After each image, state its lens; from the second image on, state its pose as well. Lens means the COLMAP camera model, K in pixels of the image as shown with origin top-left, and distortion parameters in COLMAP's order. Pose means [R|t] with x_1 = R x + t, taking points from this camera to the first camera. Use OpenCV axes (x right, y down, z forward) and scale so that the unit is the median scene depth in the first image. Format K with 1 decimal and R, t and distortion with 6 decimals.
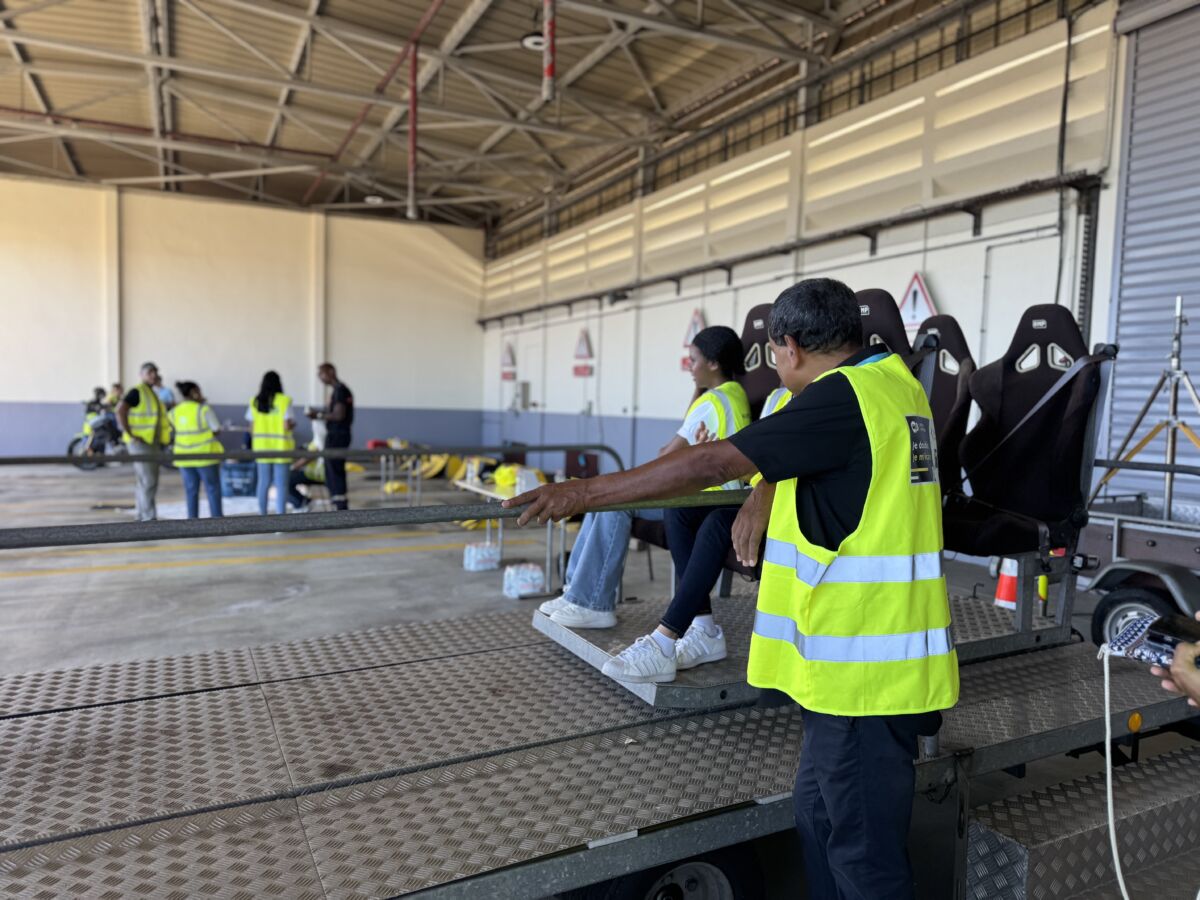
lens RADIAL K [[854.4, 0, 594.6], [0, 854.4, 449.4], [0, 0, 1]] dist [0.059989, -0.060853]
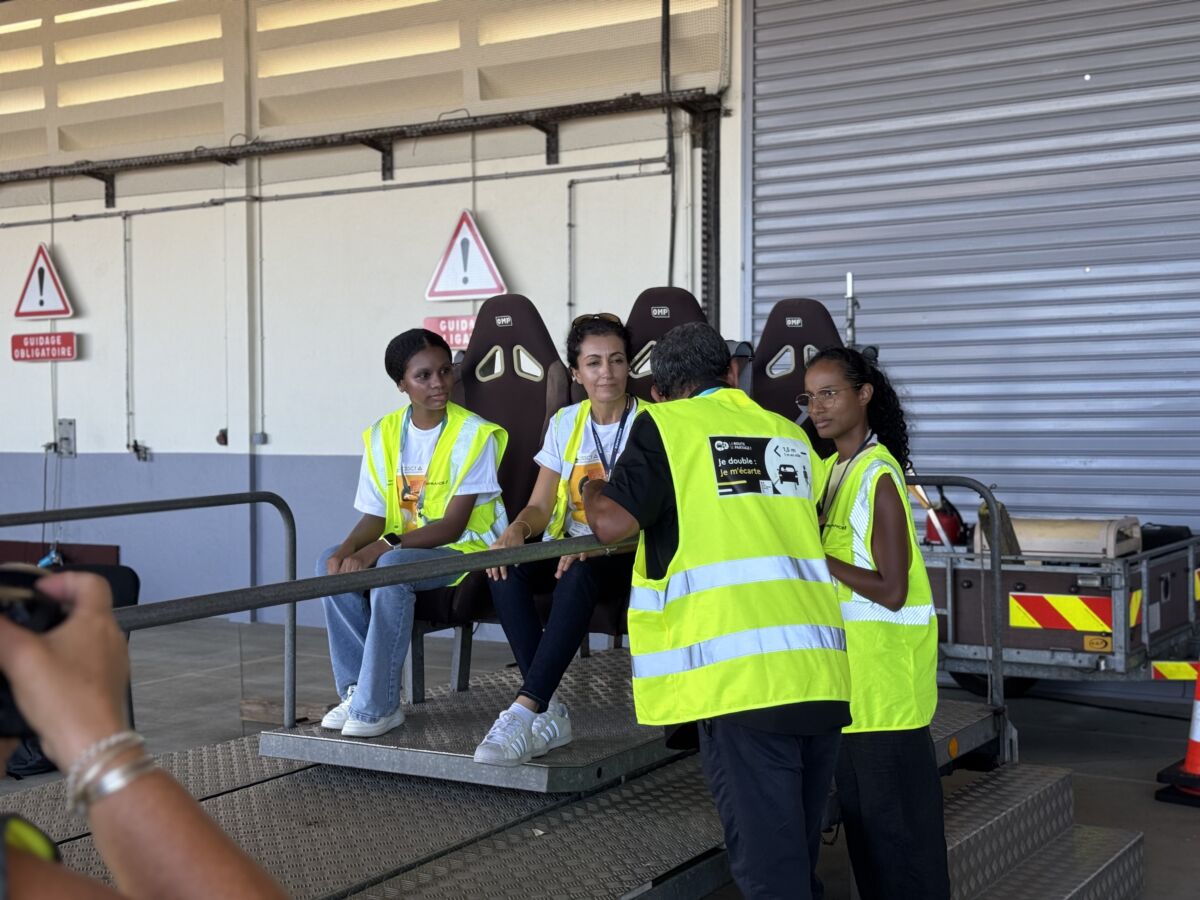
lens RADIAL K [[1646.9, 0, 600.0], [0, 1646.9, 450.0], [0, 0, 1]] dist [0.120224, -0.002305]
pose [[0.860164, -0.044150, 0.508103, -0.218430], [0.060418, 0.998052, -0.015559, -0.001899], [-0.506426, 0.044082, 0.861156, -0.136442]]
